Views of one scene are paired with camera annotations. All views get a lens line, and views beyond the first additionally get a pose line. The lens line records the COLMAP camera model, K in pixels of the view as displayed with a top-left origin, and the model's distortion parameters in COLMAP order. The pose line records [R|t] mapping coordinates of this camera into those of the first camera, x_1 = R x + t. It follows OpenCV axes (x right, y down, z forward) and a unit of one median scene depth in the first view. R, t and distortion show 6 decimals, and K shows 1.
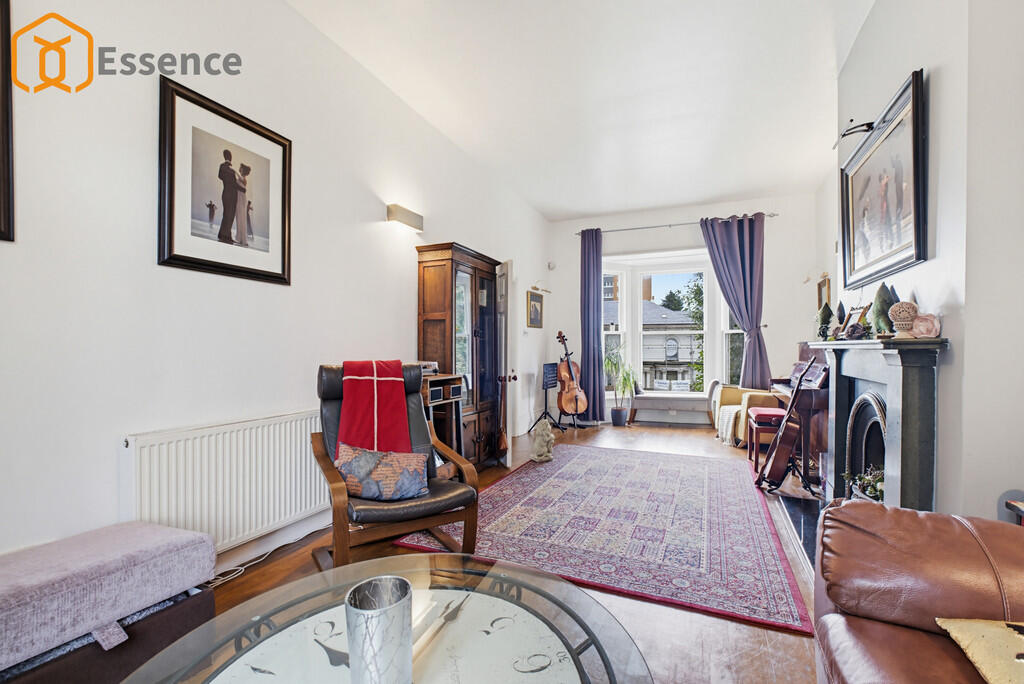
lens RADIAL K [[462.7, 0, 505.6], [0, 462.7, 351.0], [0, 0, 1]] dist [0.001571, -0.000222]
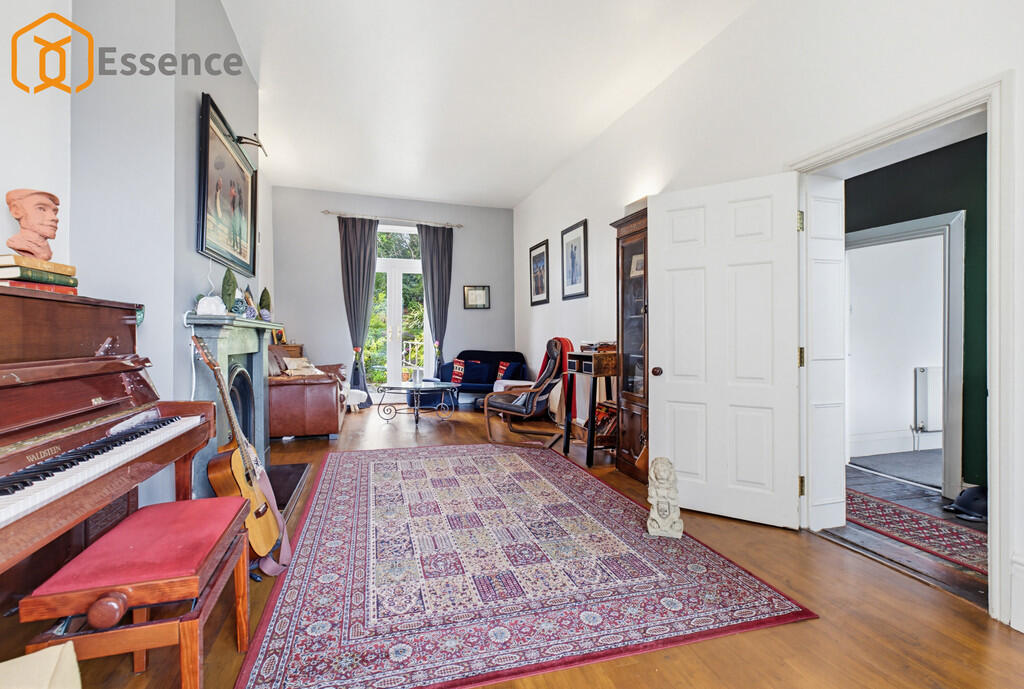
lens RADIAL K [[462.7, 0, 507.4], [0, 462.7, 338.1], [0, 0, 1]] dist [0.001571, -0.000222]
pose [[-0.761982, 0.002565, -0.647593, 0.788124], [0.000667, 0.999995, 0.003177, 0.013860], [0.647598, 0.001989, -0.761979, 1.798076]]
